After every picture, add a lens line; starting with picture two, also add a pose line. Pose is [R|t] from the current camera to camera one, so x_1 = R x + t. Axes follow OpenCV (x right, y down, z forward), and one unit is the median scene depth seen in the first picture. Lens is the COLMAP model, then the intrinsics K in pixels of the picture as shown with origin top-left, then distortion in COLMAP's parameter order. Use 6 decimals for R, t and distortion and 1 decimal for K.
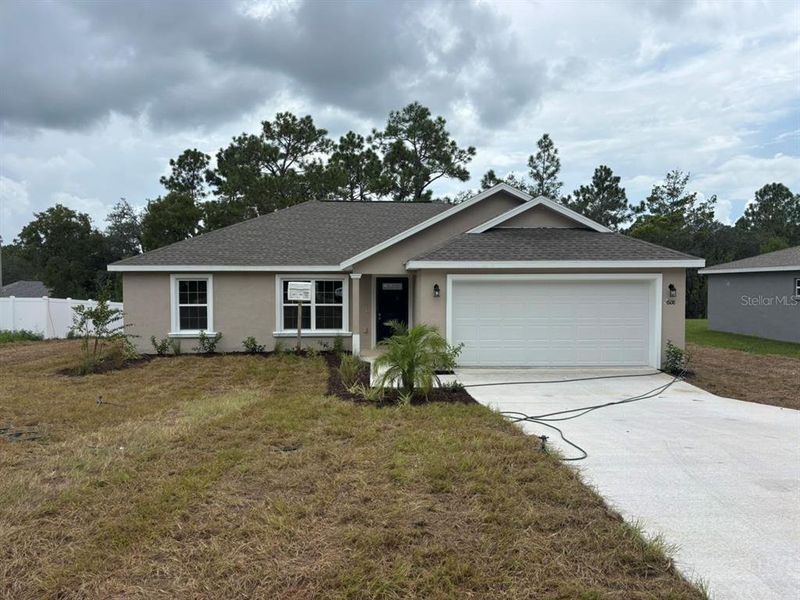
lens RADIAL K [[607.8, 0, 407.1], [0, 607.8, 309.4], [0, 0, 1]] dist [0.024152, -0.009040]
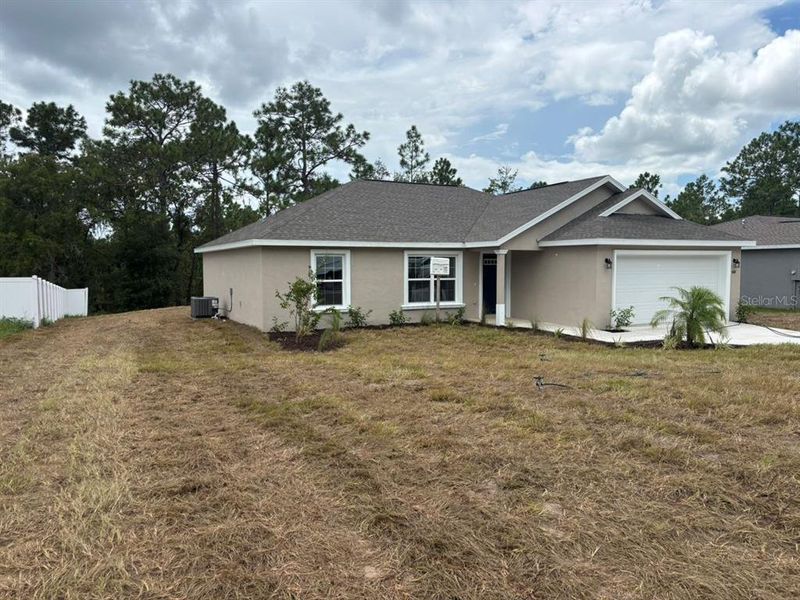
lens RADIAL K [[607.8, 0, 407.1], [0, 607.8, 309.4], [0, 0, 1]] dist [0.024152, -0.009040]
pose [[0.907417, -0.032583, 0.418965, -0.257919], [0.021142, 0.999267, 0.031921, 0.004236], [-0.419698, -0.020108, 0.907441, 0.017863]]
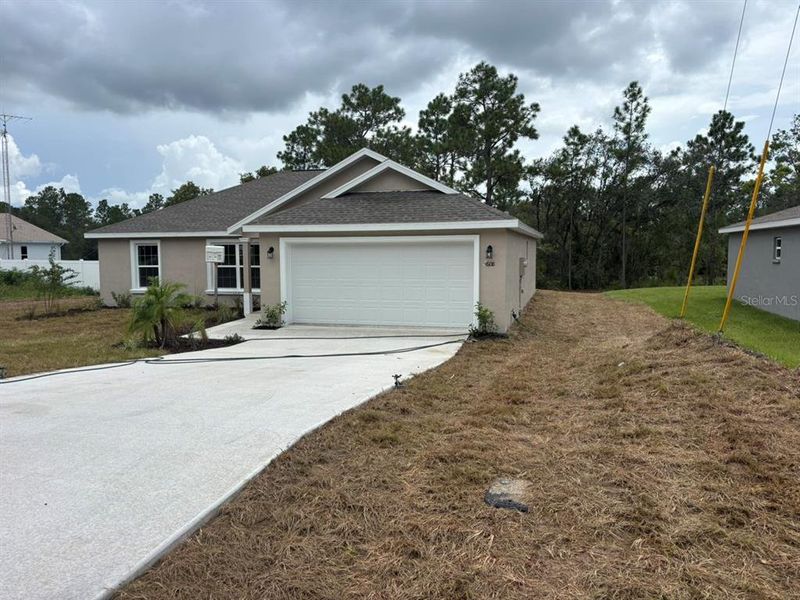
lens RADIAL K [[604.0, 0, 397.8], [0, 604.0, 301.7], [0, 0, 1]] dist [0.035305, -0.007068]
pose [[0.951415, 0.021059, -0.307191, 0.186167], [-0.006927, 0.998870, 0.047021, 0.001196], [0.307834, -0.042609, 0.950486, 0.010500]]
